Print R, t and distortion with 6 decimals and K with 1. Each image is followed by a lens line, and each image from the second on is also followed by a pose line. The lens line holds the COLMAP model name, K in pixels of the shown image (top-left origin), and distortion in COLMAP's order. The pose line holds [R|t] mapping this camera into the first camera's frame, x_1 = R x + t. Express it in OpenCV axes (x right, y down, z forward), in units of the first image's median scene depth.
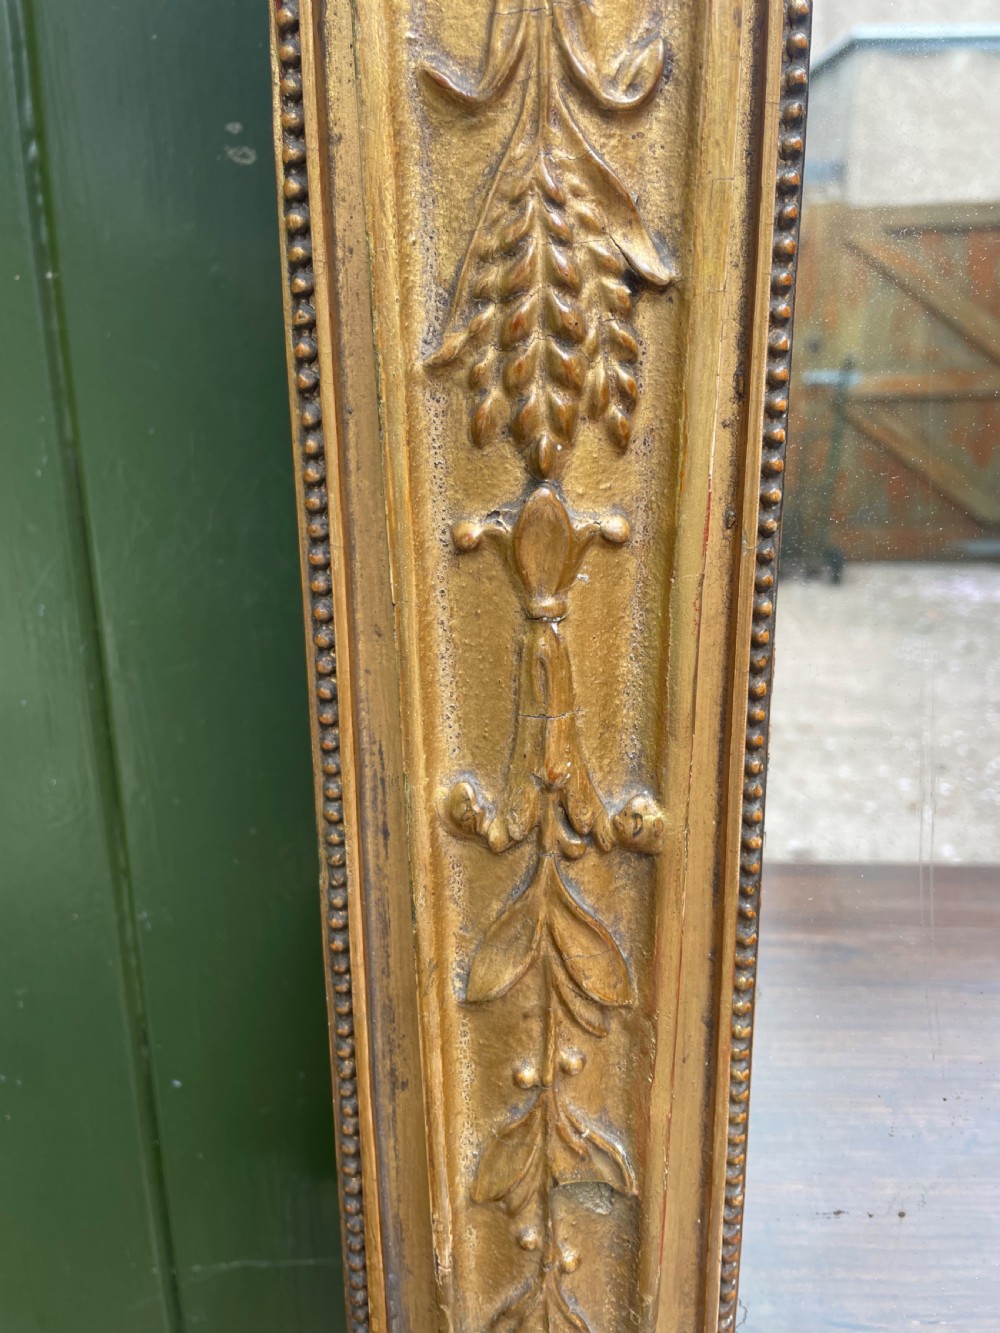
lens RADIAL K [[1032.3, 0, 495.1], [0, 1032.3, 669.9], [0, 0, 1]] dist [0.060174, -0.097618]
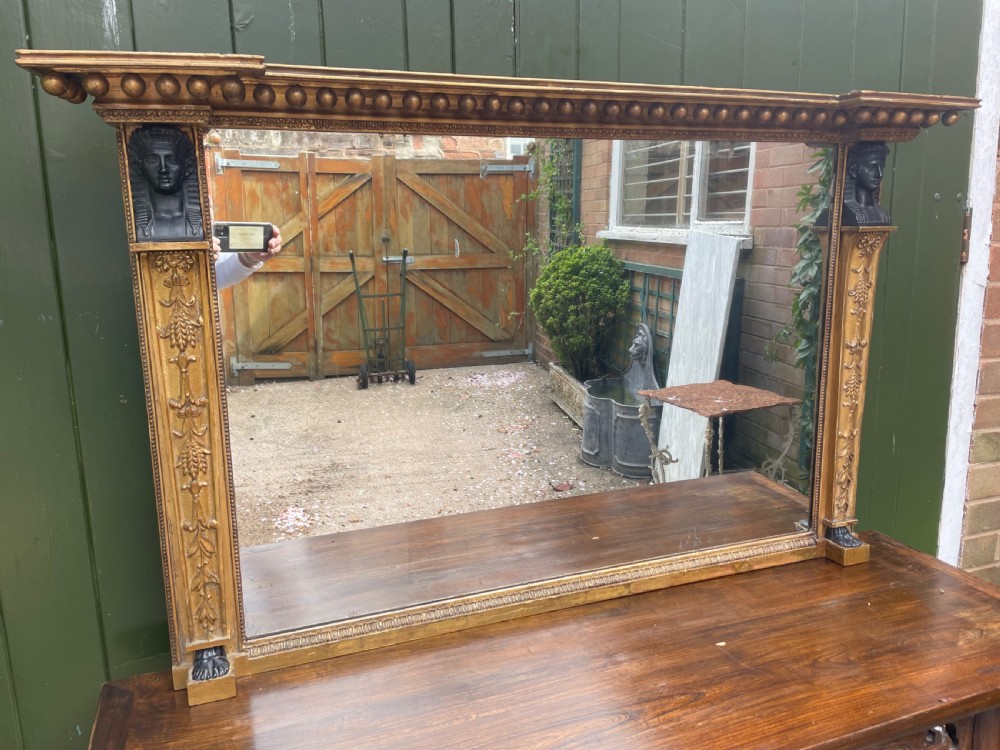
lens RADIAL K [[755.9, 0, 505.2], [0, 755.9, 371.5], [0, 0, 1]] dist [0.081670, -0.097330]
pose [[0.919669, -0.074056, 0.385647, 0.032882], [0.104750, 0.992737, -0.059164, -0.337878], [-0.378465, 0.094808, 0.920747, -4.287589]]
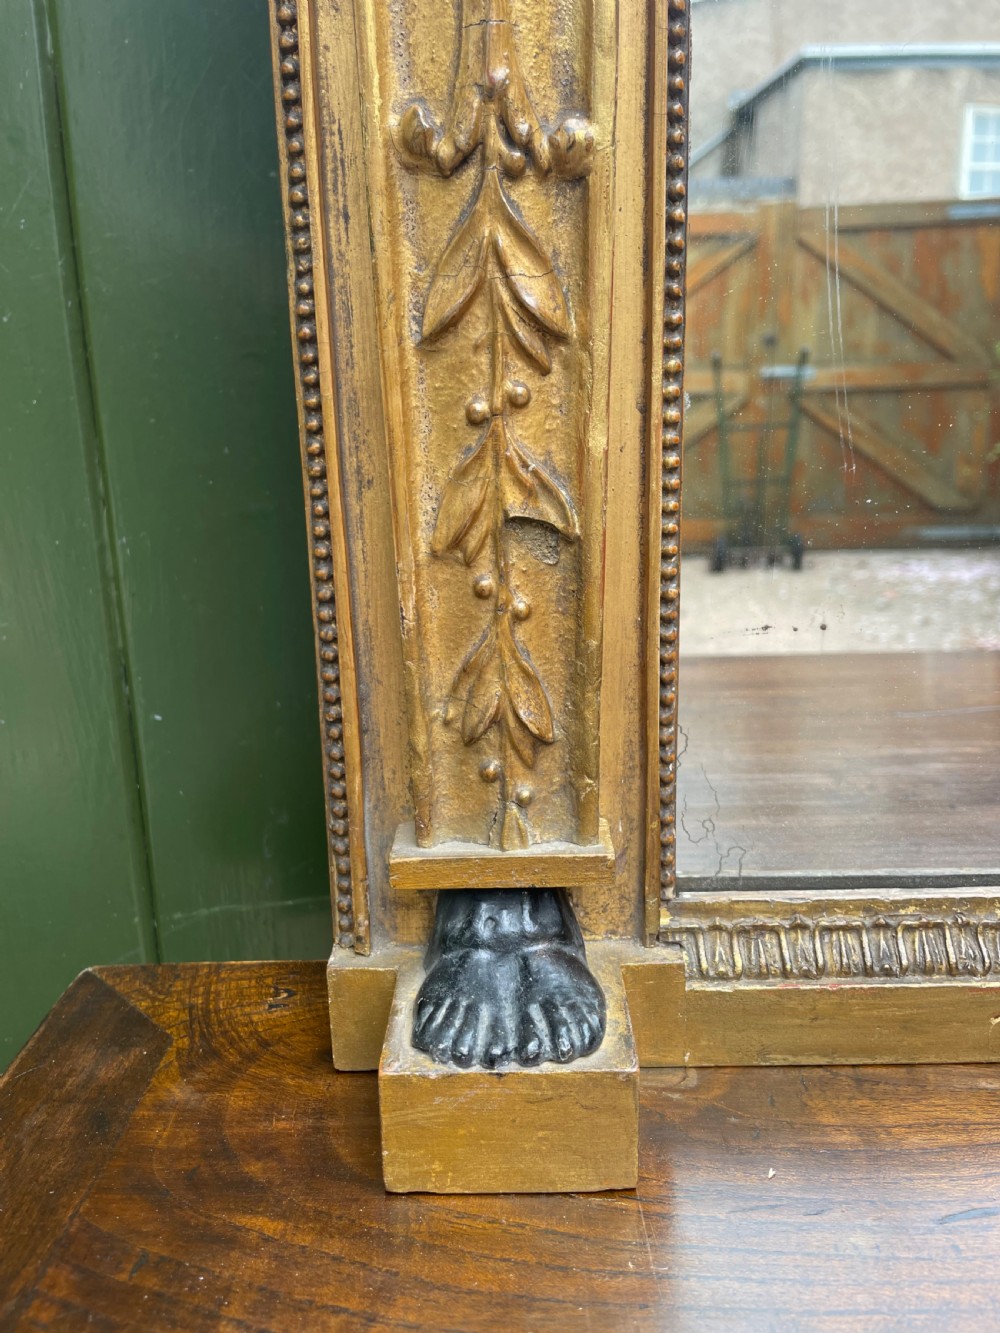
lens RADIAL K [[1019.4, 0, 505.2], [0, 1019.4, 661.2], [0, 0, 1]] dist [0.091989, -0.139936]
pose [[0.999119, -0.019939, 0.036920, 0.013467], [0.020873, 0.999467, -0.025098, 0.691199], [-0.036400, 0.025847, 0.999003, -0.094064]]
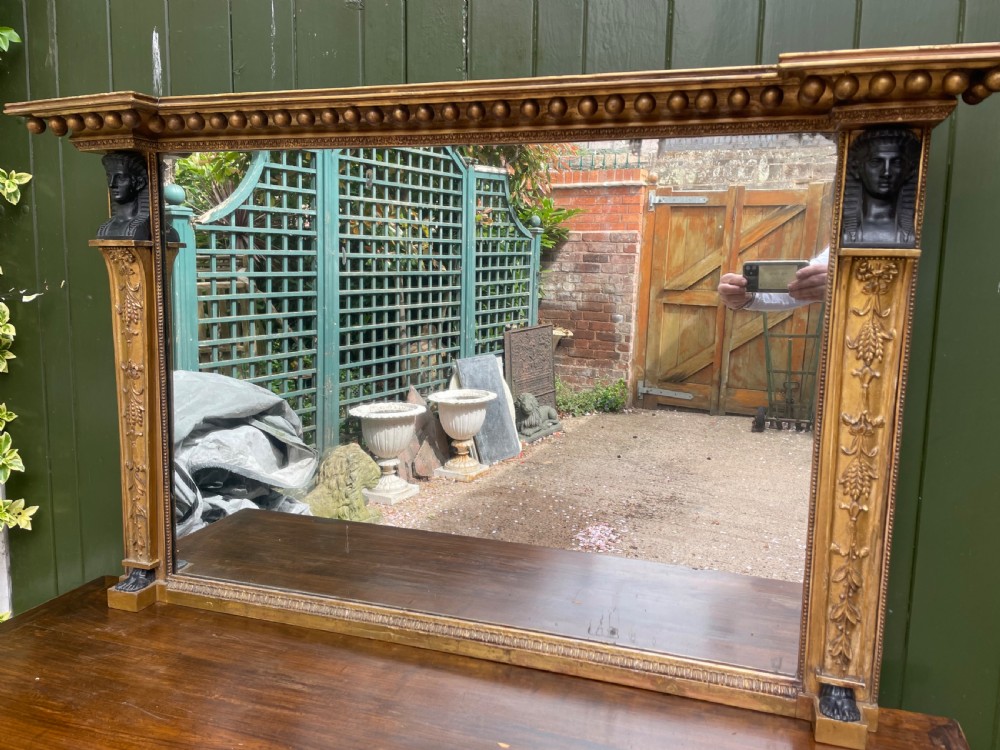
lens RADIAL K [[749.6, 0, 502.5], [0, 749.6, 361.7], [0, 0, 1]] dist [0.089505, -0.109364]
pose [[0.966209, 0.066601, -0.249006, 4.254654], [-0.099245, 0.987688, -0.120924, -0.242315], [0.237887, 0.141551, 0.960923, -4.224993]]
